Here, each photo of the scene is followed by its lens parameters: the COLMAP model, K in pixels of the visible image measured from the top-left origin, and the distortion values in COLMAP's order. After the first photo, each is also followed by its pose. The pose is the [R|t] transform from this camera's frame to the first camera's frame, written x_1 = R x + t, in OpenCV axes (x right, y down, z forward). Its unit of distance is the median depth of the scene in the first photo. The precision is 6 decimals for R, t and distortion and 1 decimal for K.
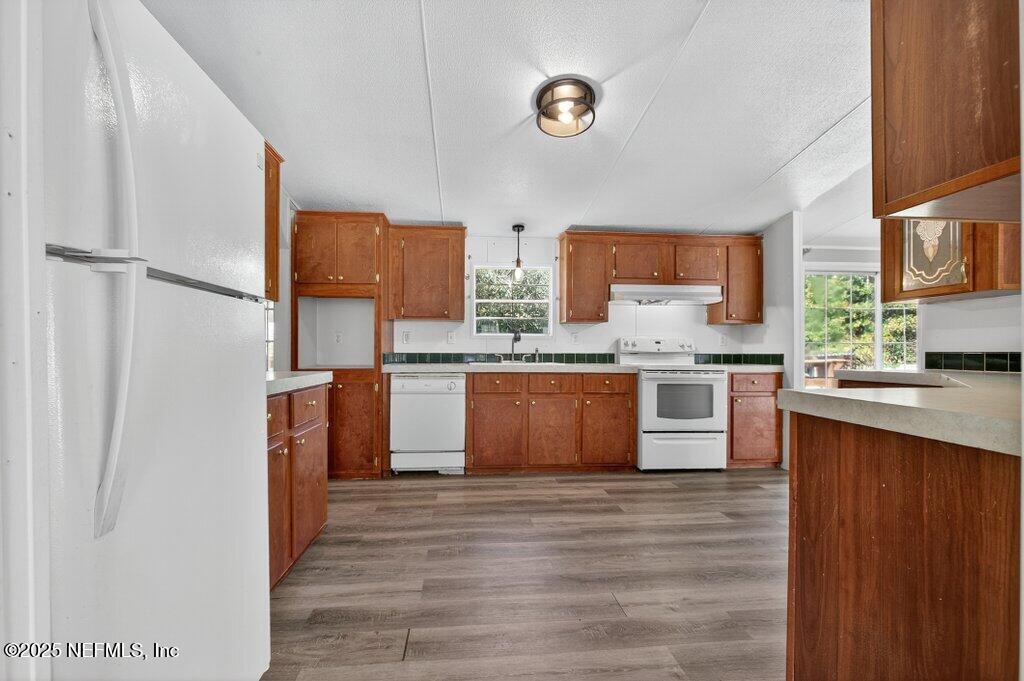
lens RADIAL K [[464.7, 0, 507.7], [0, 464.7, 352.1], [0, 0, 1]] dist [-0.000349, 0.000117]
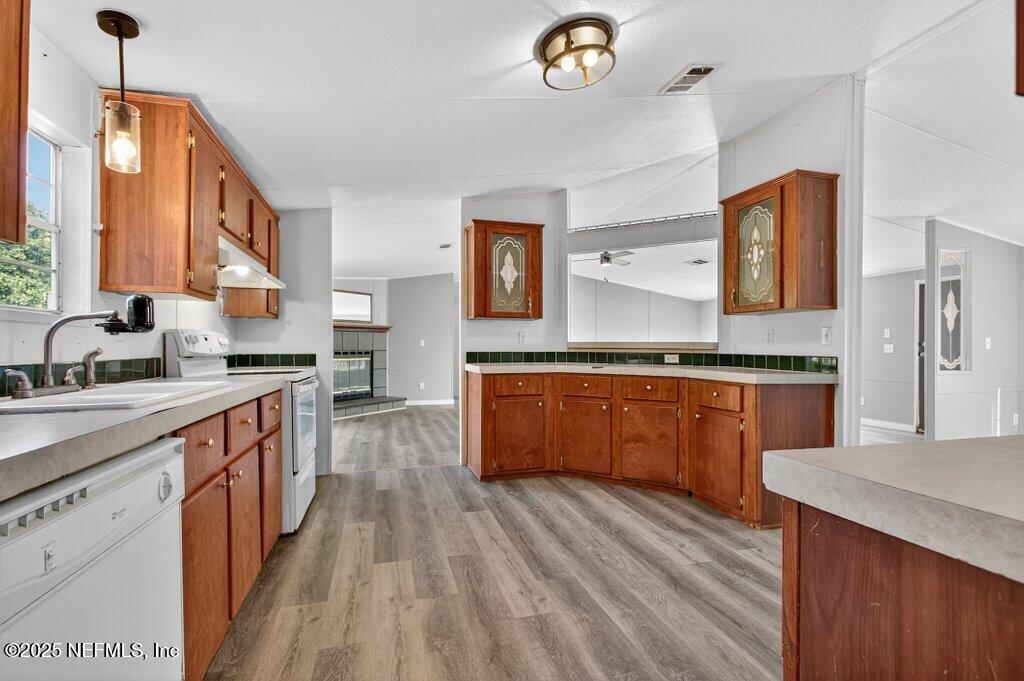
lens RADIAL K [[465.8, 0, 509.9], [0, 465.8, 348.1], [0, 0, 1]] dist [0.000748, -0.000190]
pose [[-0.171462, -0.003675, 0.985184, -0.417924], [-0.003701, 0.999988, 0.003086, -0.012849], [-0.985184, -0.003117, -0.171473, 0.803160]]
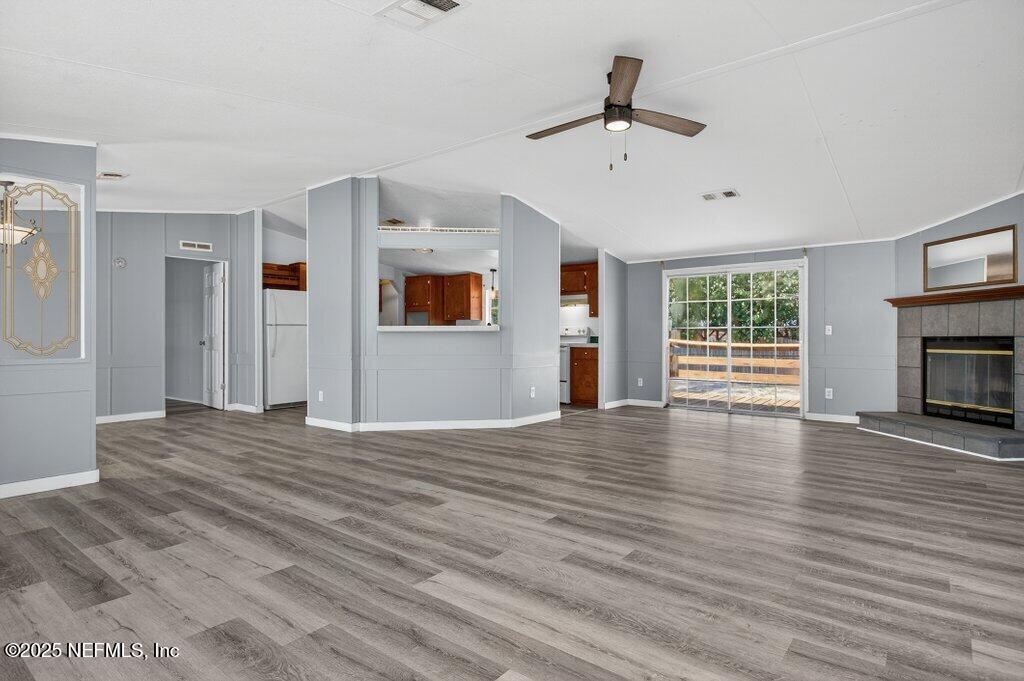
lens RADIAL K [[547.1, 0, 519.8], [0, 547.1, 338.1], [0, 0, 1]] dist [-0.000405, -0.000769]
pose [[0.728238, 0.001024, -0.685323, 1.741347], [-0.000296, 0.999999, 0.001180, 0.008656], [0.685324, -0.000657, 0.728238, -0.594445]]
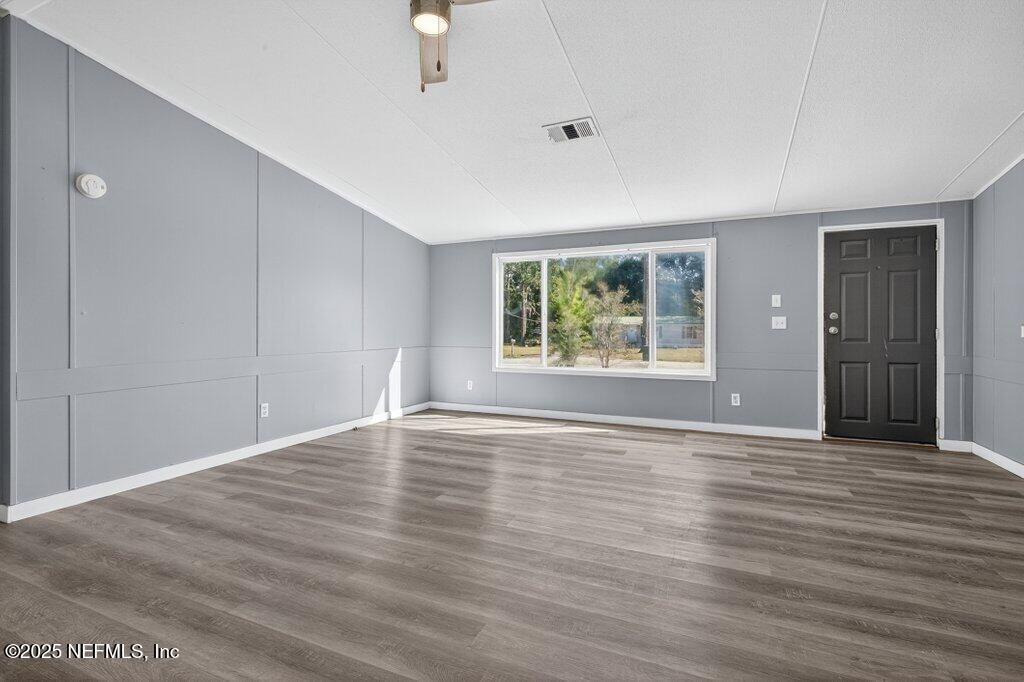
lens RADIAL K [[470.7, 0, 516.3], [0, 470.7, 328.1], [0, 0, 1]] dist [-0.002148, 0.000197]
pose [[-0.872792, -0.002497, 0.488087, 0.935729], [-0.001678, 0.999996, 0.002114, 0.000440], [-0.488090, 0.001026, -0.872793, 0.539822]]
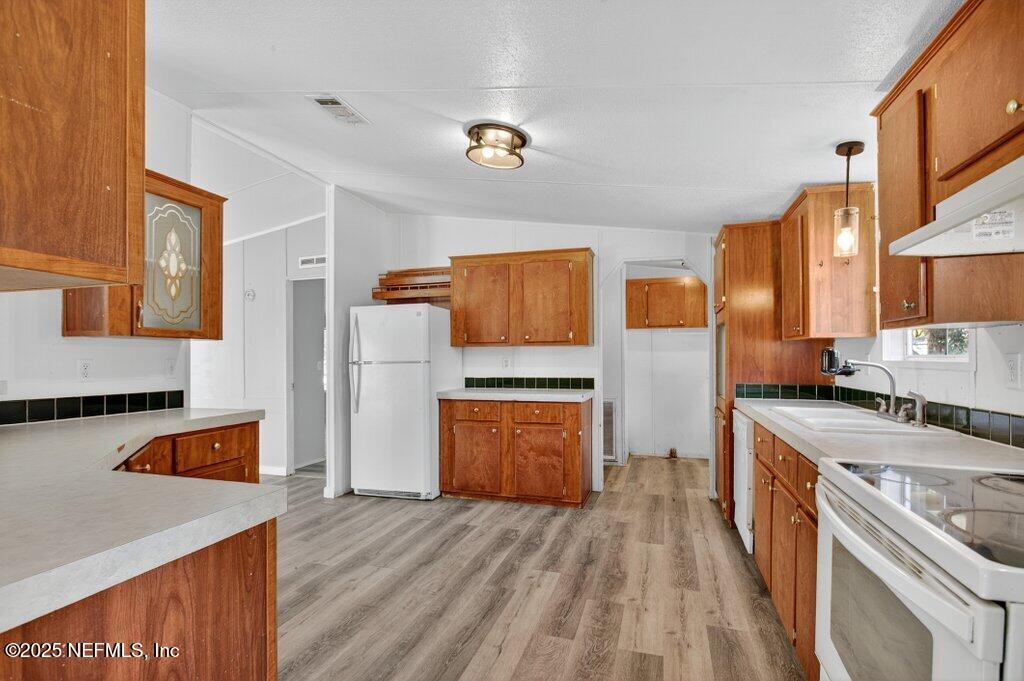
lens RADIAL K [[494.8, 0, 509.4], [0, 494.8, 357.9], [0, 0, 1]] dist [0.002410, -0.000095]
pose [[-0.395440, 0.000283, -0.918492, 0.698279], [0.004035, 0.999991, -0.001429, -0.043604], [0.918483, -0.004271, -0.395438, 0.926267]]
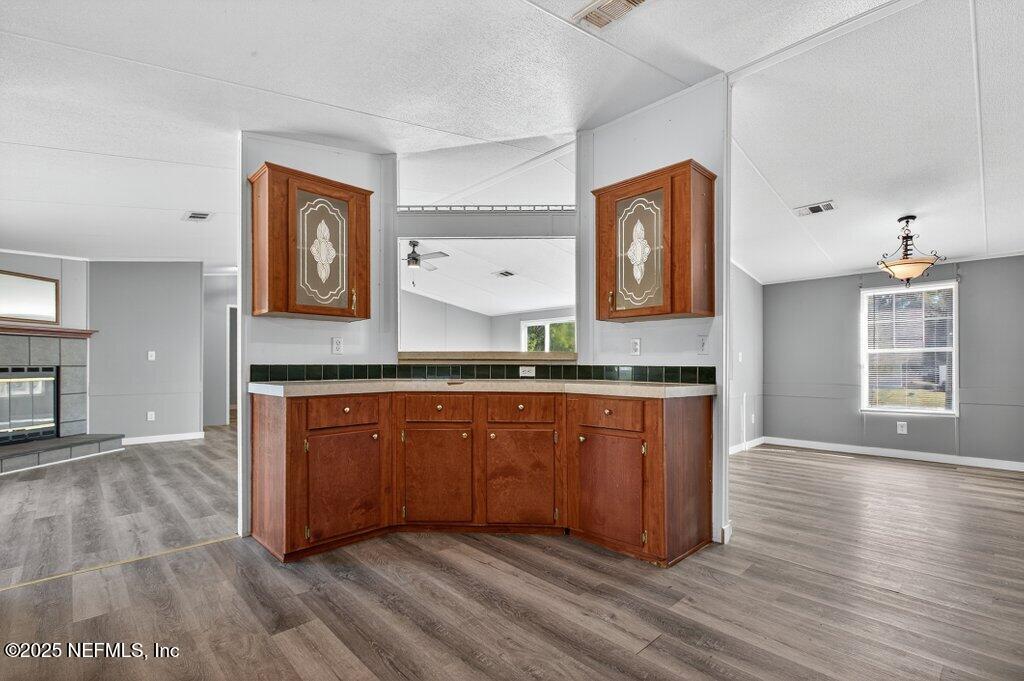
lens RADIAL K [[462.6, 0, 505.4], [0, 462.6, 362.7], [0, 0, 1]] dist [-0.001568, -0.000333]
pose [[-0.610946, 0.000866, 0.791672, -0.143592], [-0.002069, 0.999994, -0.002691, -0.001942], [-0.791670, -0.003282, -0.610941, 0.840844]]
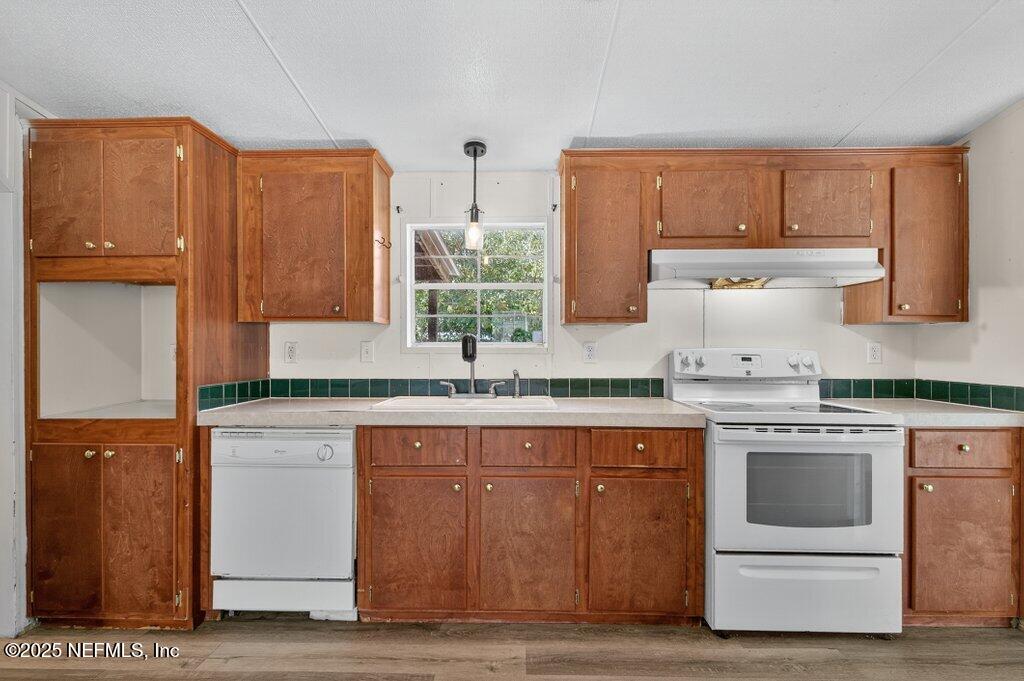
lens RADIAL K [[499.1, 0, 511.4], [0, 499.1, 347.1], [0, 0, 1]] dist [-0.002783, -0.000583]
pose [[0.993141, -0.003396, -0.116871, 0.139828], [0.003667, 0.999991, 0.002102, -0.041504], [0.116863, -0.002516, 0.993145, 0.458069]]
